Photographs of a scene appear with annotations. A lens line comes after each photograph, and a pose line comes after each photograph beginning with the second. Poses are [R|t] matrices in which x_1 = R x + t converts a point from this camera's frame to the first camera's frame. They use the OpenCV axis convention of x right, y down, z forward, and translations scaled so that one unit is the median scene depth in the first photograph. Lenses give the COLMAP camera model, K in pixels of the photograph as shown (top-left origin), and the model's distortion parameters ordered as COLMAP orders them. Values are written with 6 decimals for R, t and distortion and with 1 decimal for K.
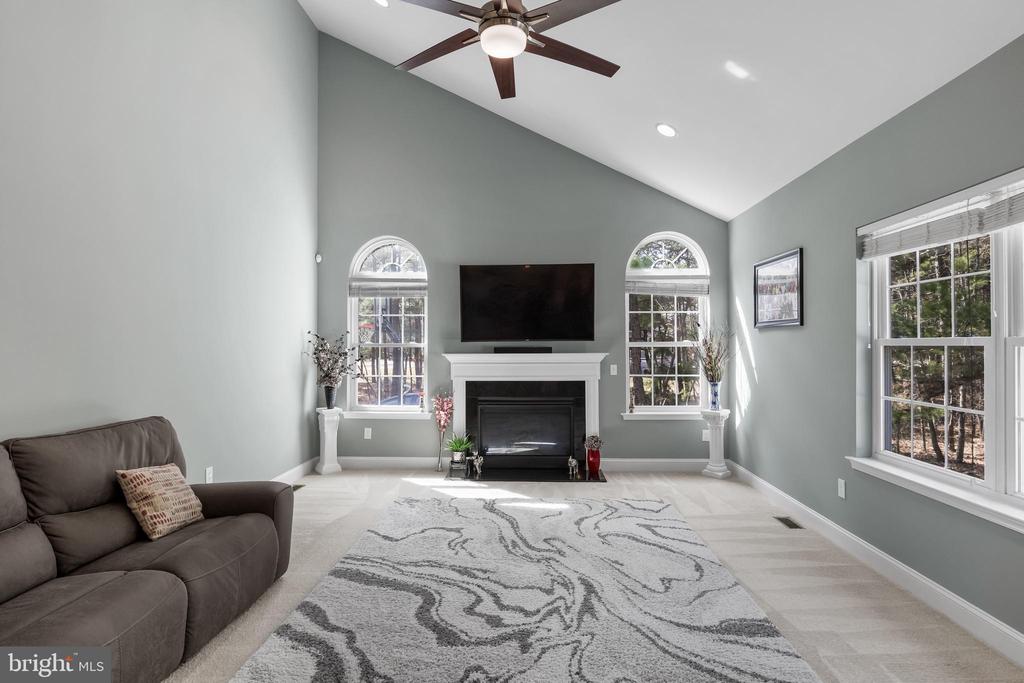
lens RADIAL K [[548.3, 0, 512.2], [0, 548.3, 343.5], [0, 0, 1]] dist [-0.005580, -0.000263]
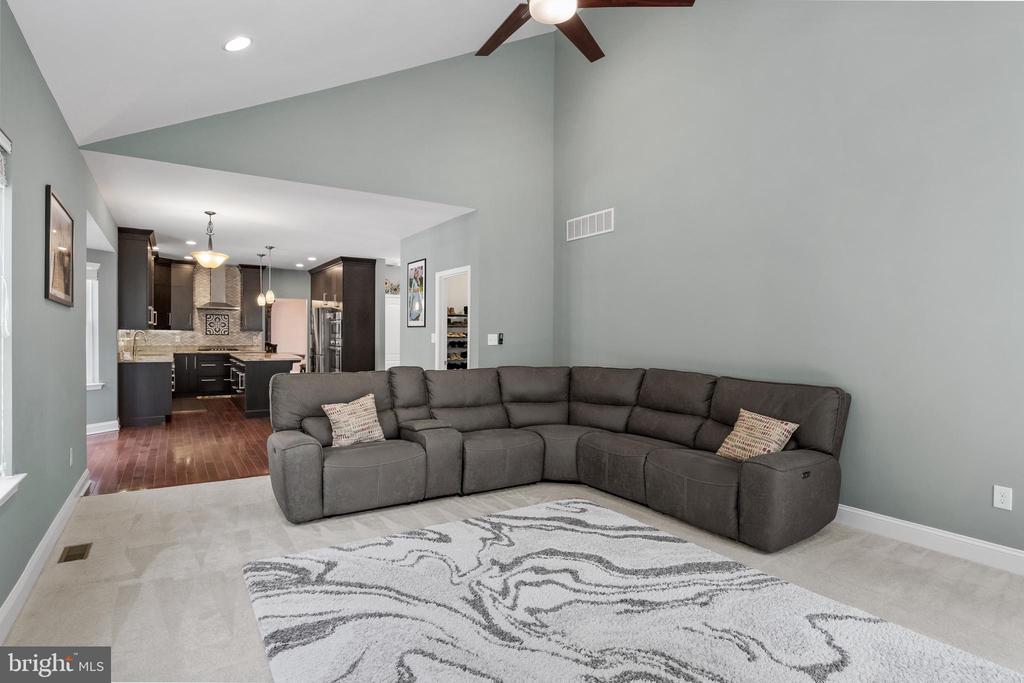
lens RADIAL K [[548.3, 0, 510.4], [0, 548.3, 337.8], [0, 0, 1]] dist [-0.005580, -0.000263]
pose [[-0.832993, -0.002496, -0.553278, 0.598169], [-0.003506, 0.999994, 0.000767, 0.034517], [0.553273, 0.002579, -0.832996, 1.790605]]
